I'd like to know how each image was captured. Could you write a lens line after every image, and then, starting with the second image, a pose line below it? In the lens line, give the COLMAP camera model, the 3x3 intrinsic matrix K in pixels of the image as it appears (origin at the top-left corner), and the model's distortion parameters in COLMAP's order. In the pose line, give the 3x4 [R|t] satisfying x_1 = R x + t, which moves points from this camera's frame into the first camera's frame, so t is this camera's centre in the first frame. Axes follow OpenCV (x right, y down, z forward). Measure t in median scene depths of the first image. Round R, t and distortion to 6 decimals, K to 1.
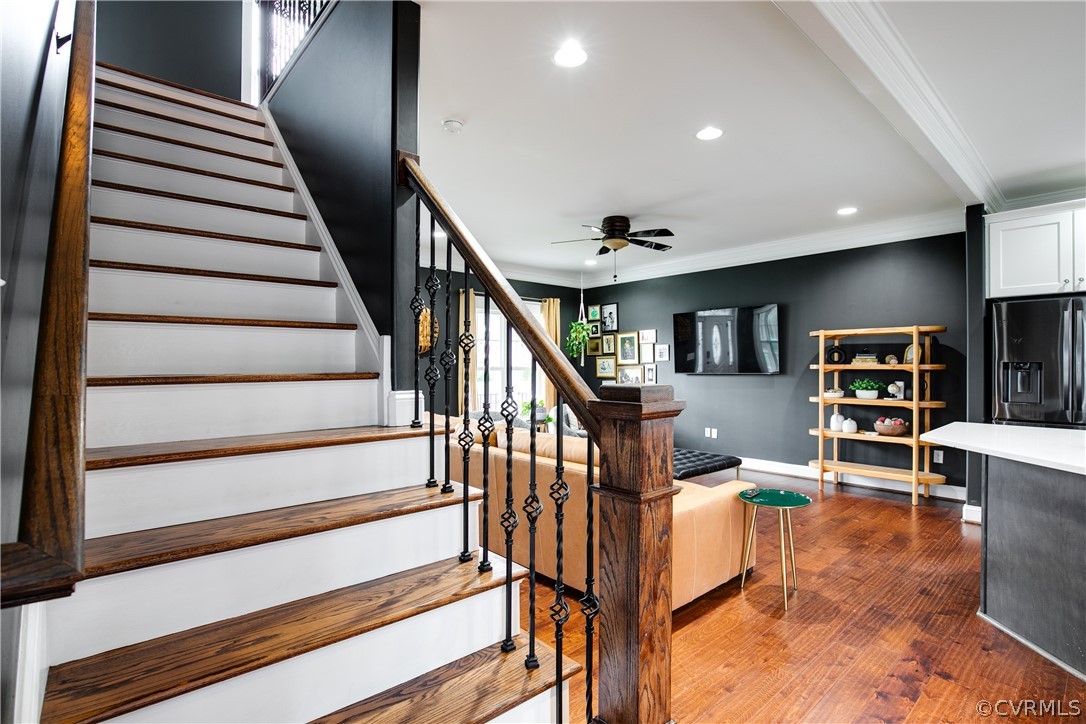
lens RADIAL K [[522.9, 0, 544.5], [0, 522.9, 366.1], [0, 0, 1]] dist [-0.031881, 0.000025]
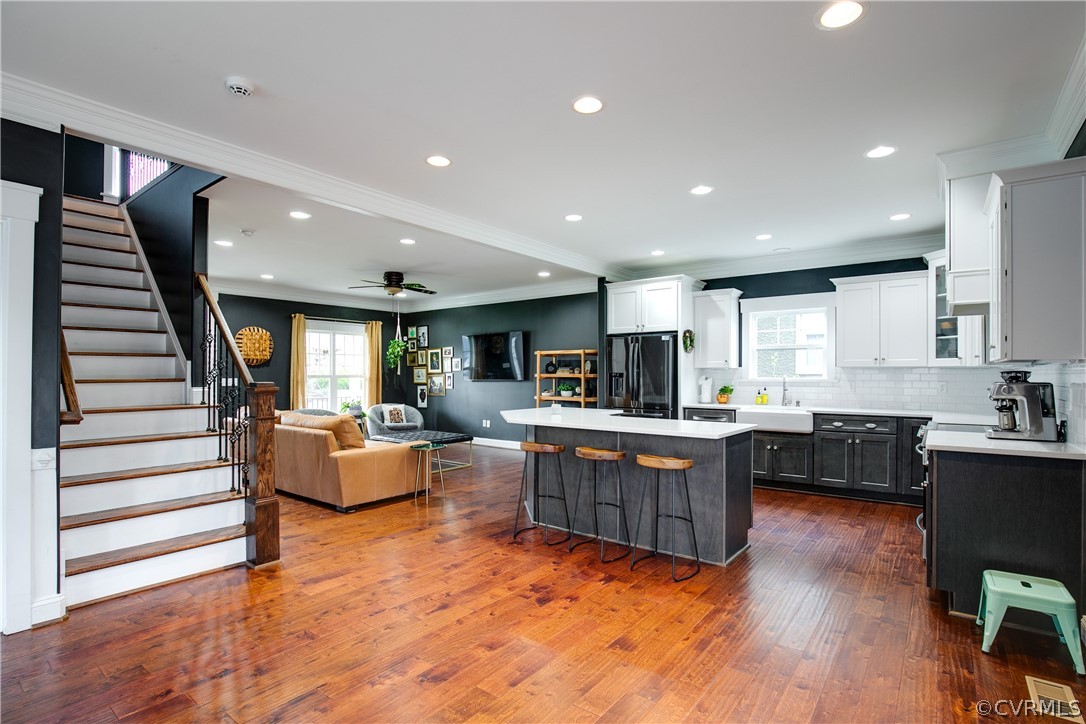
lens RADIAL K [[534.9, 0, 546.0], [0, 534.9, 370.8], [0, 0, 1]] dist [-0.024063, -0.000101]
pose [[0.983188, 0.001990, 0.182585, 0.268121], [-0.000939, 0.999982, -0.005846, -0.002686], [-0.182593, 0.005577, 0.983173, -0.503052]]
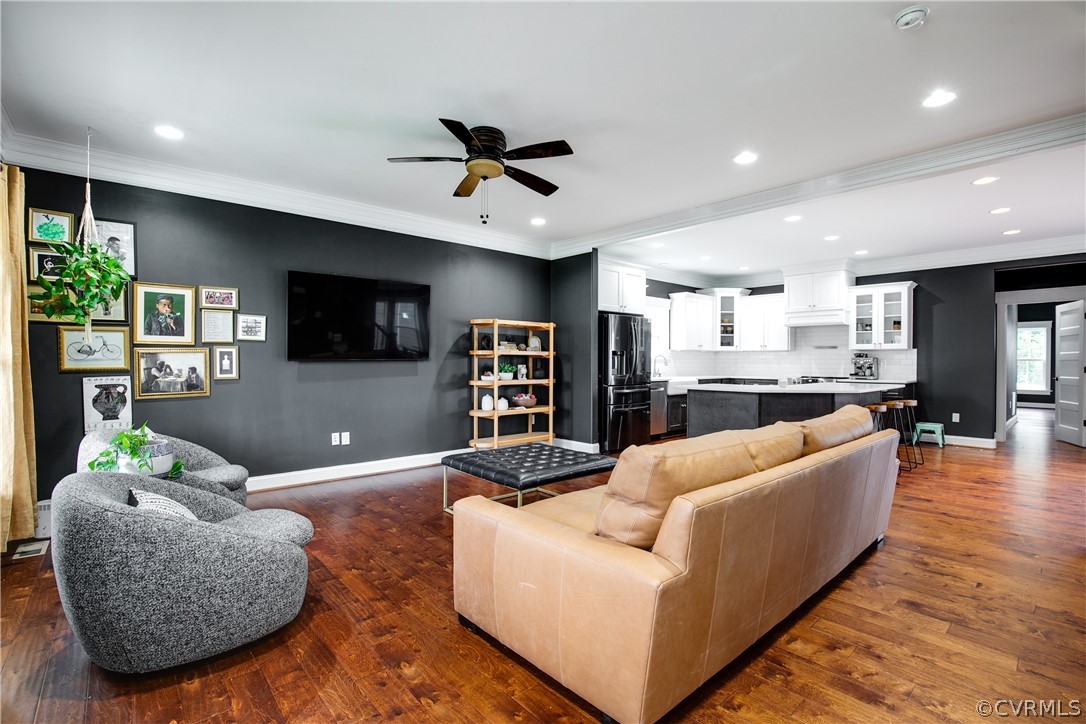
lens RADIAL K [[503.1, 0, 543.0], [0, 503.1, 362.0], [0, 0, 1]] dist [-0.000787, 0.000076]
pose [[0.005352, -0.005058, 0.999973, -0.502655], [-0.002933, 0.999983, 0.005073, 0.015323], [-0.999981, -0.002960, 0.005337, 0.867317]]
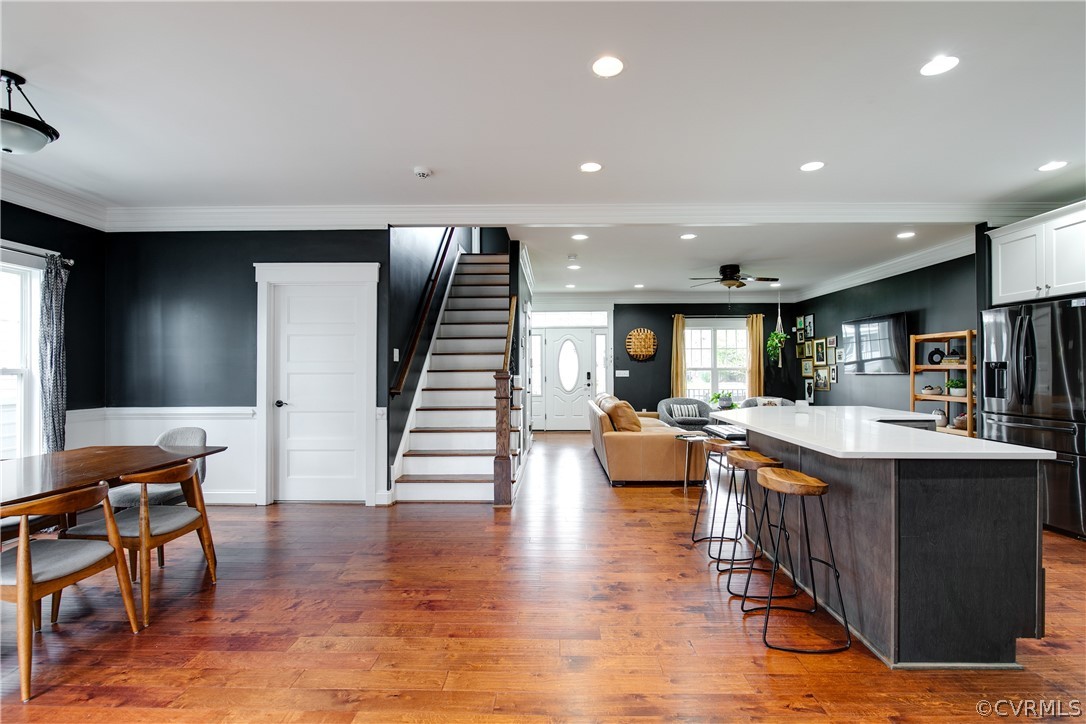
lens RADIAL K [[503.1, 0, 543.0], [0, 503.1, 362.0], [0, 0, 1]] dist [-0.000787, 0.000076]
pose [[0.730517, -0.010977, -0.682807, 0.677816], [0.001873, 0.999899, -0.014070, 0.004521], [0.682892, 0.008999, 0.730464, -0.363132]]
